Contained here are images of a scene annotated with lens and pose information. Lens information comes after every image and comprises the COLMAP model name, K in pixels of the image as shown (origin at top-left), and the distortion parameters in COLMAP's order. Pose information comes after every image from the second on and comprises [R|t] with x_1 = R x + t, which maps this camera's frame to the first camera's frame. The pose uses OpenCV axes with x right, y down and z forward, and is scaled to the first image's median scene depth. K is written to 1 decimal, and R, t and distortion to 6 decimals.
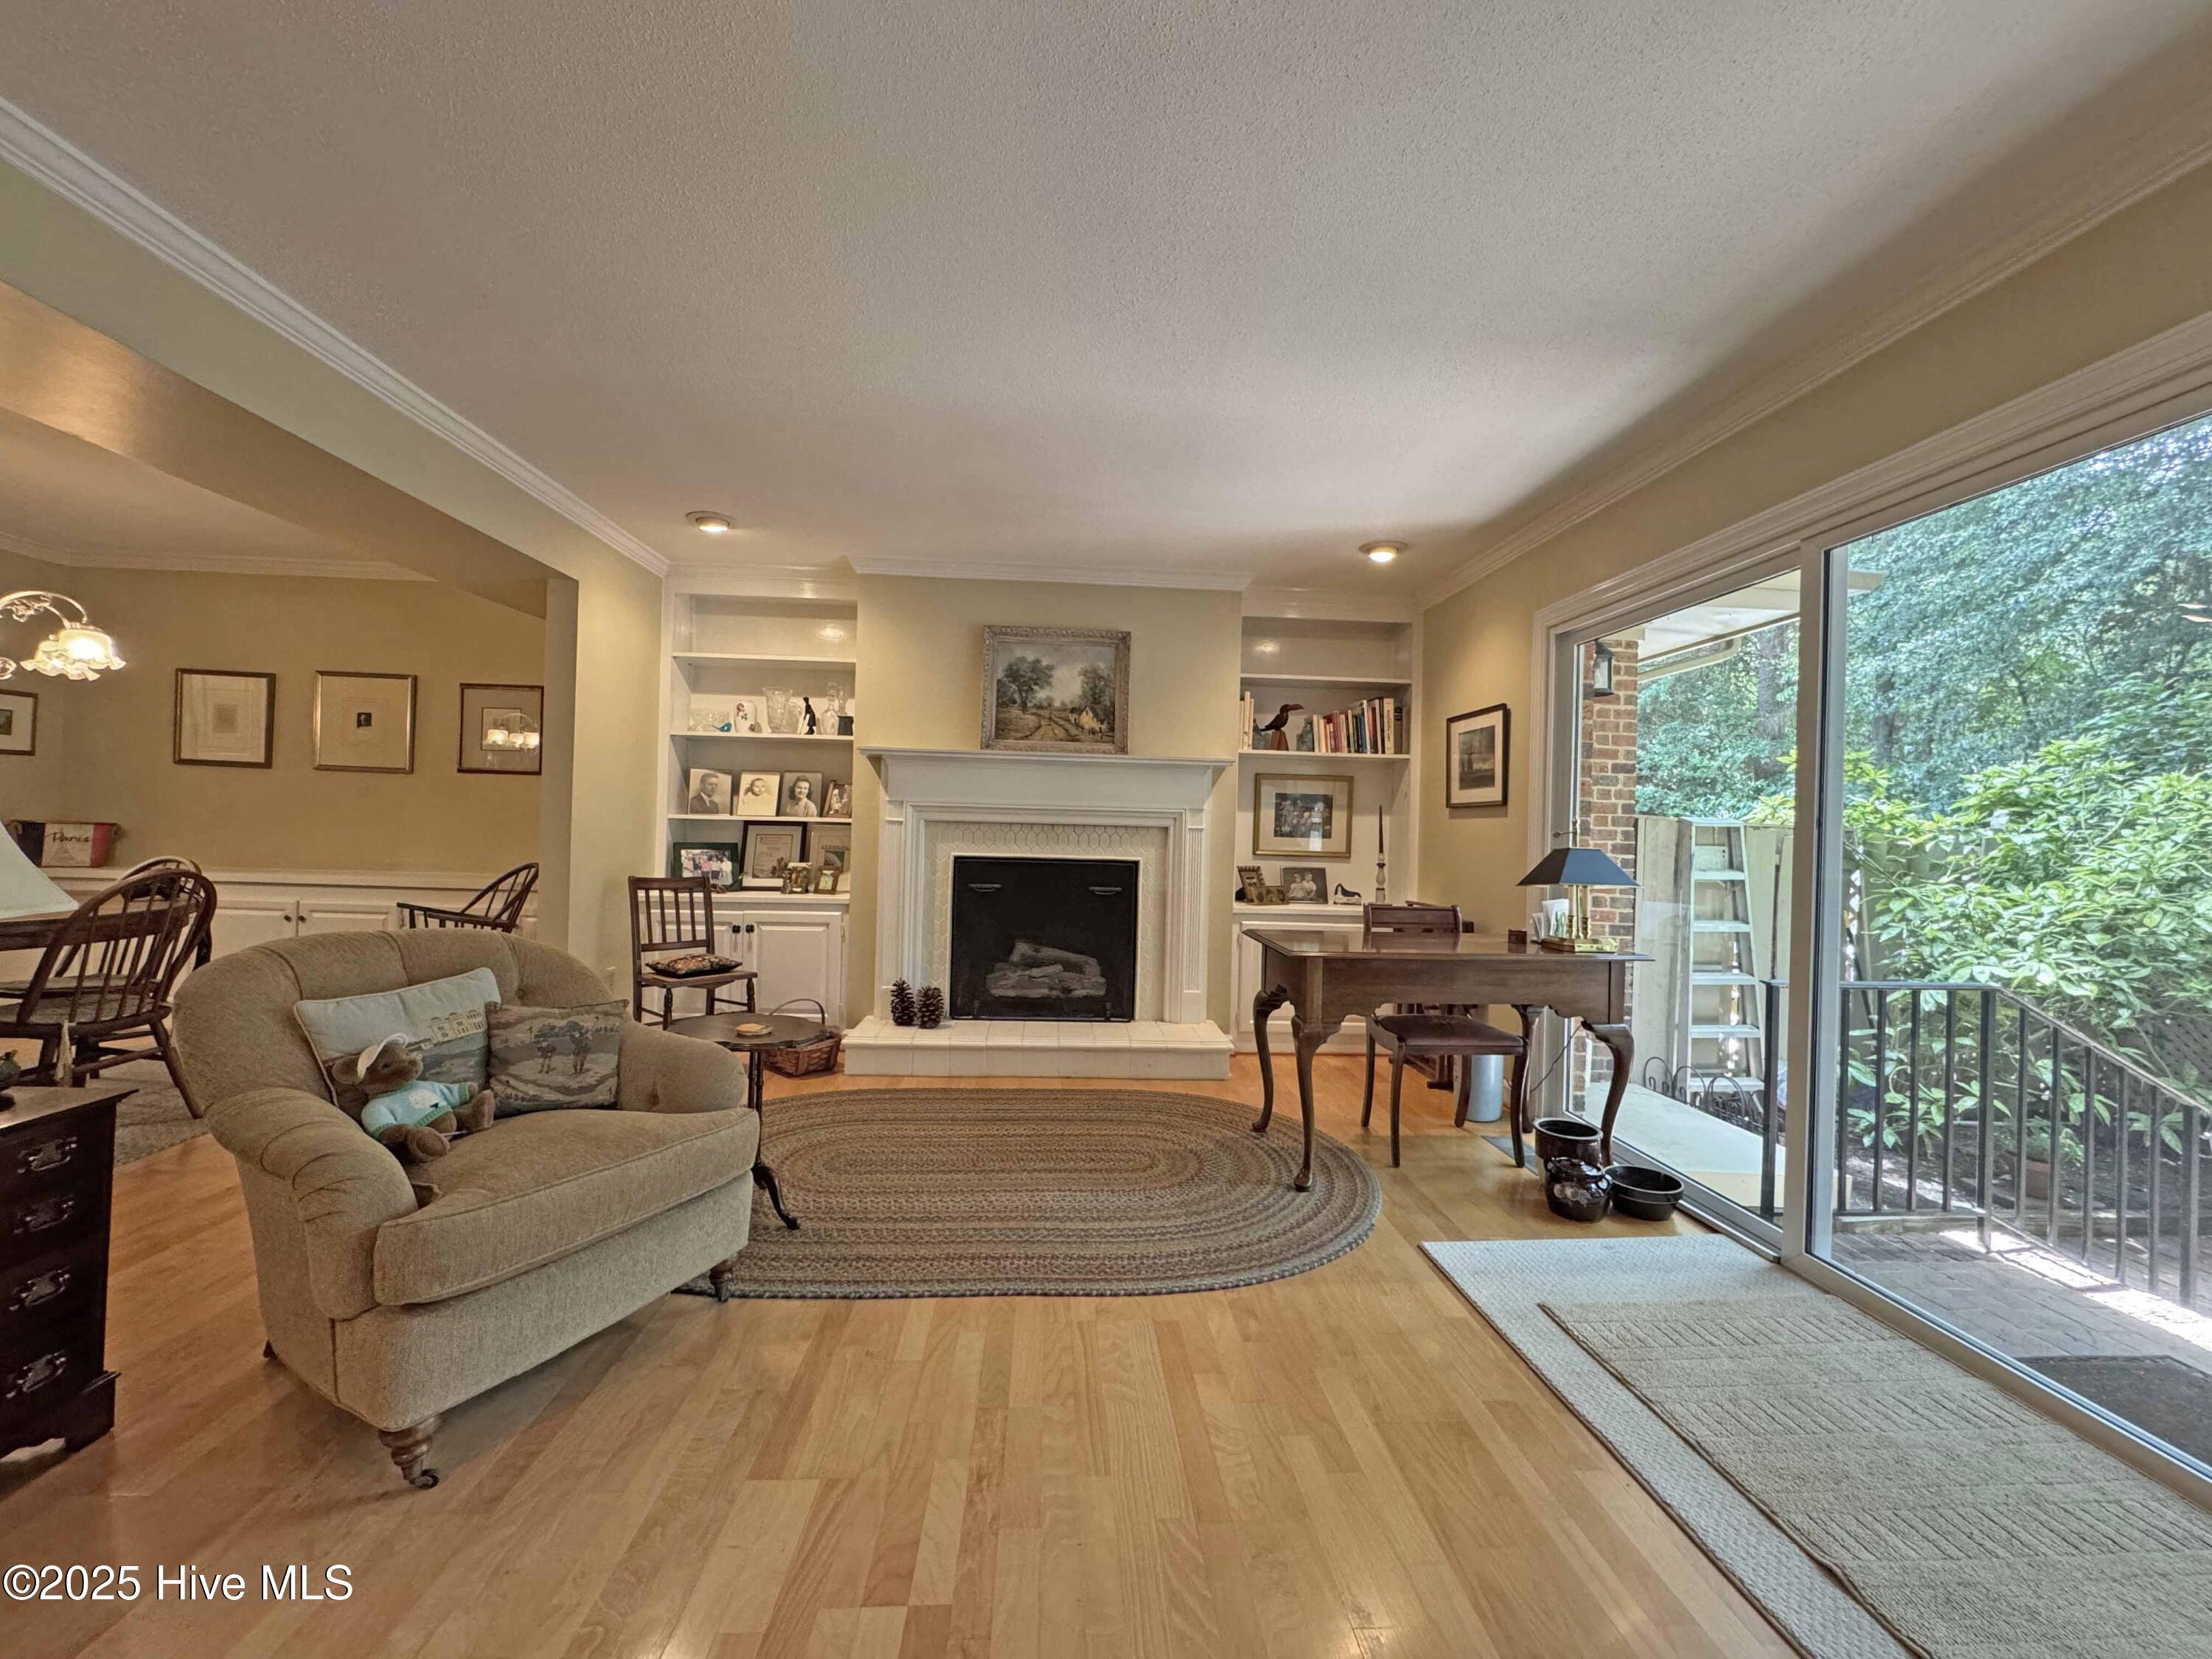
lens RADIAL K [[883.9, 0, 1104.8], [0, 883.9, 827.8], [0, 0, 1]] dist [-0.003690, 0.000687]
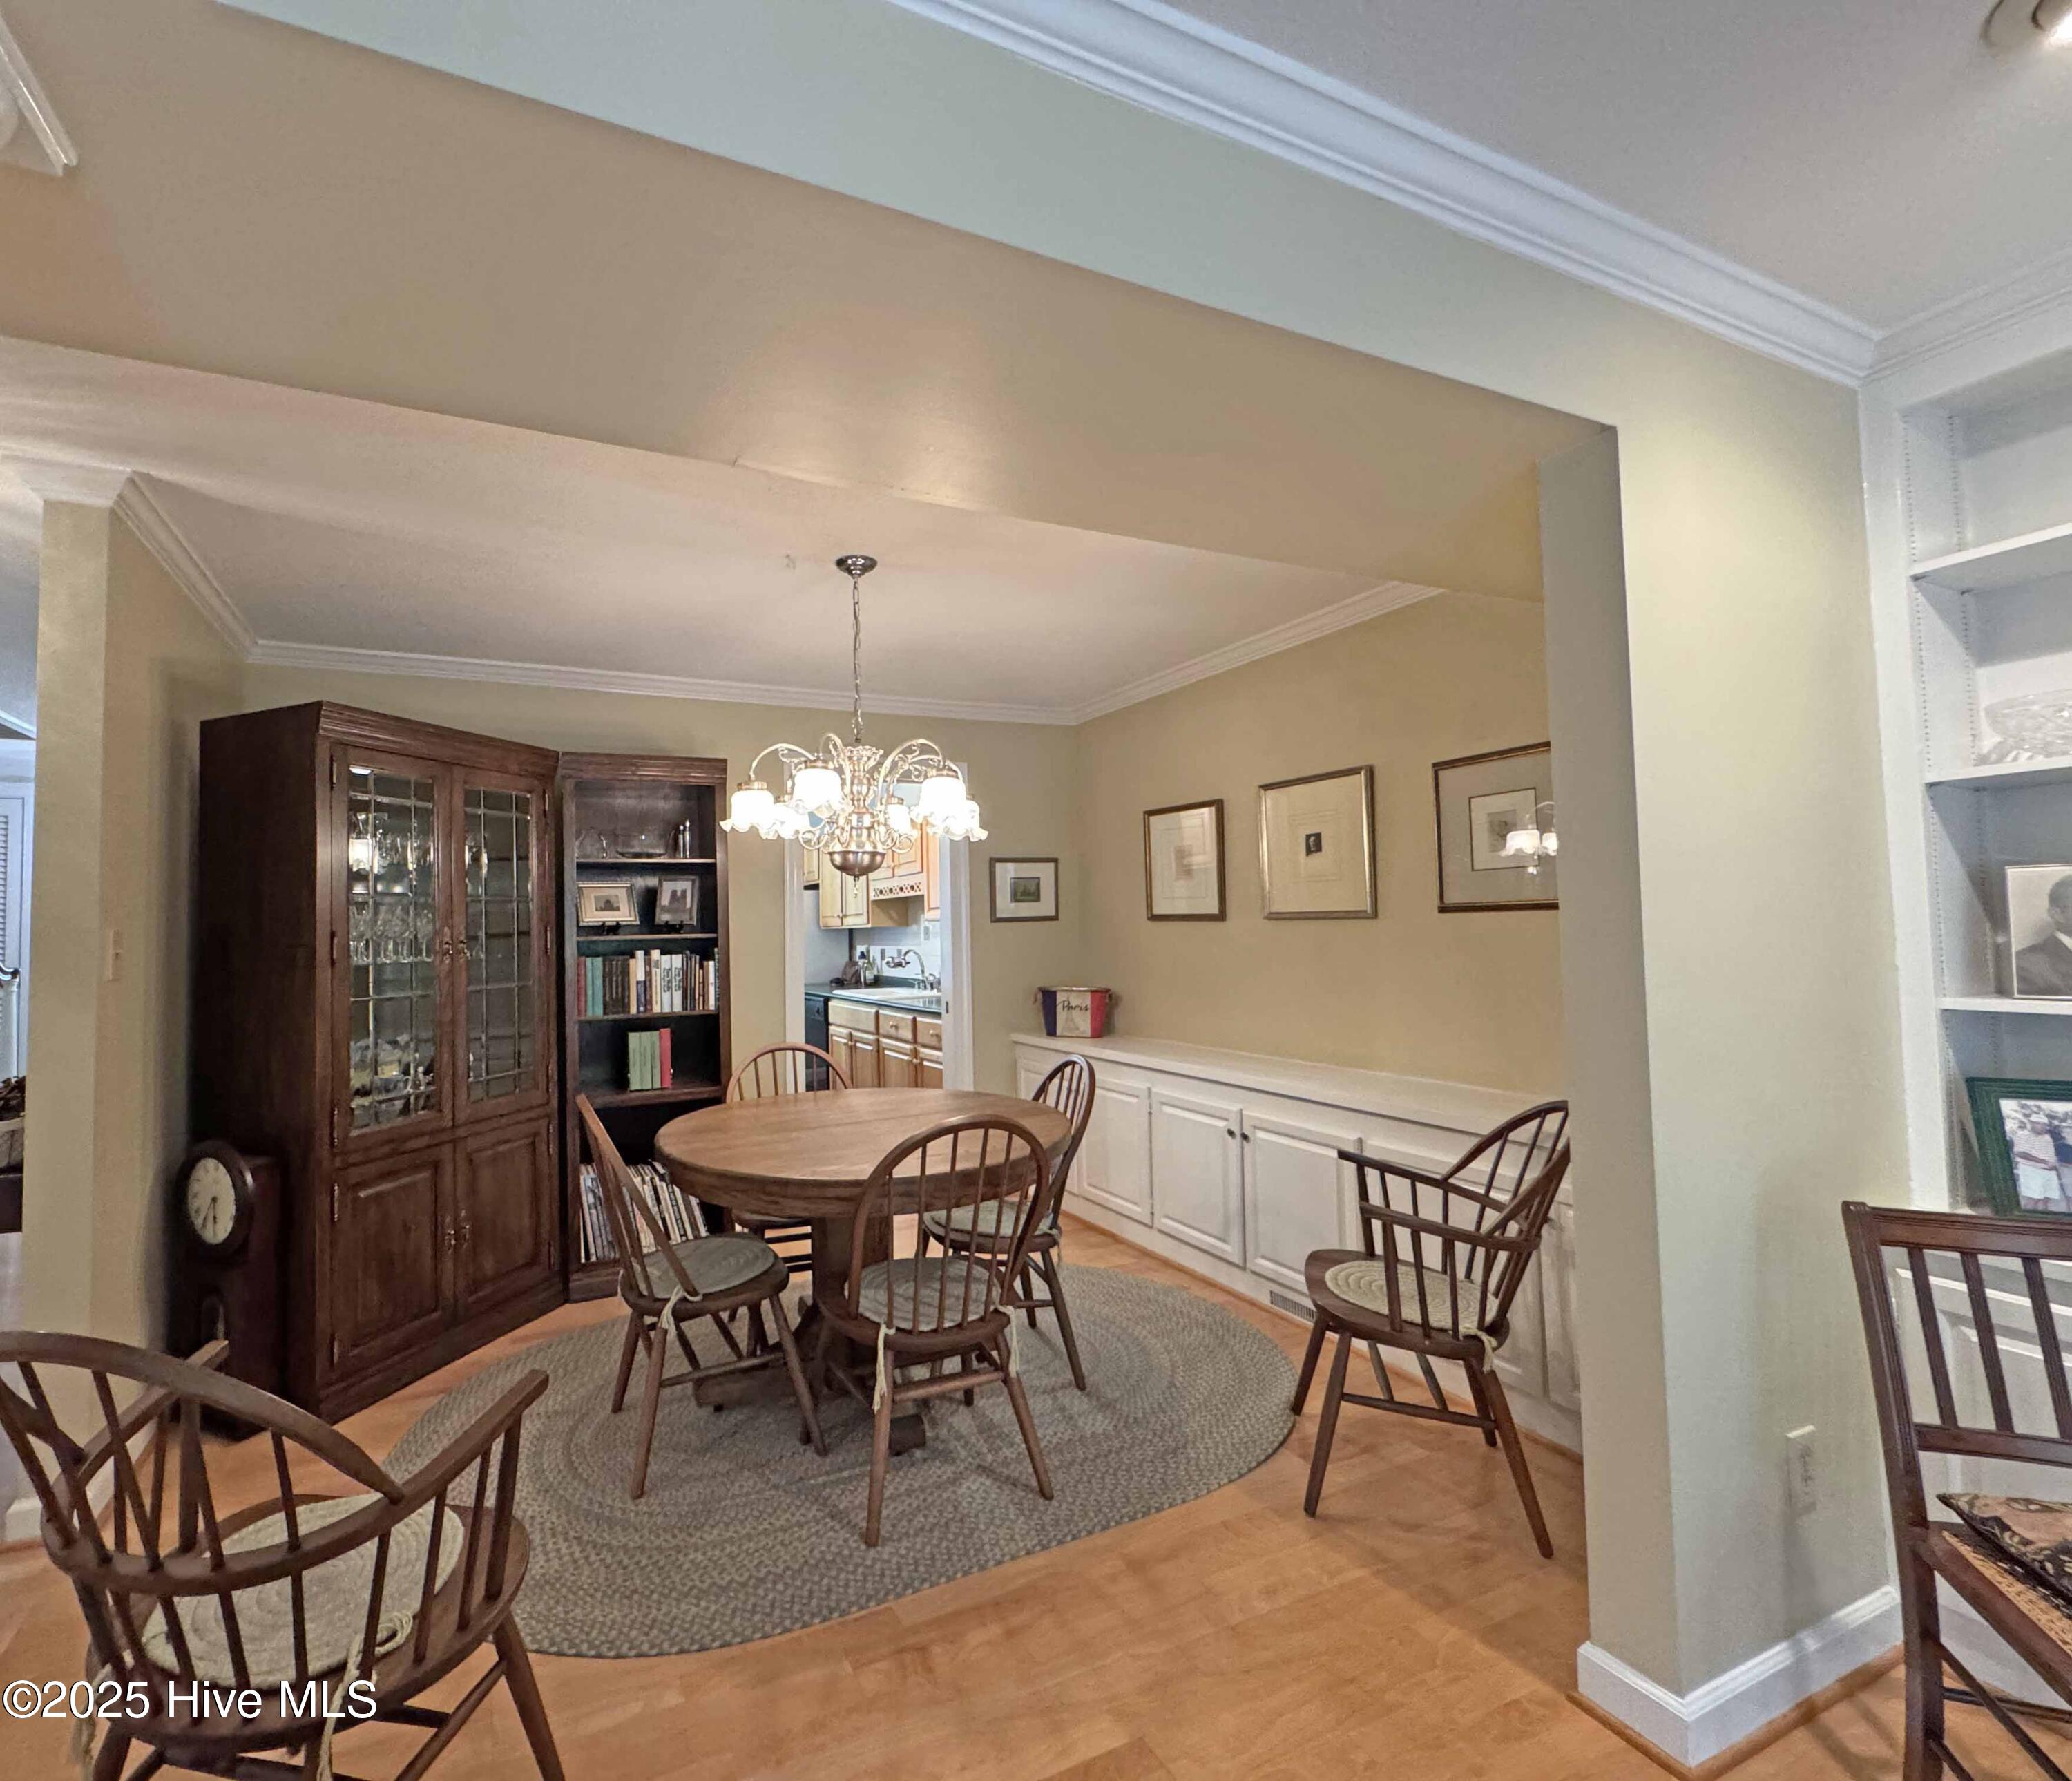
lens RADIAL K [[946.0, 0, 884.2], [0, 946.0, 892.2], [0, 0, 1]] dist [-0.006401, 0.000338]
pose [[0.330109, -0.074374, -0.941008, -0.283122], [0.028946, 0.997220, -0.068662, -0.047826], [0.943499, -0.004572, 0.331344, 0.480493]]
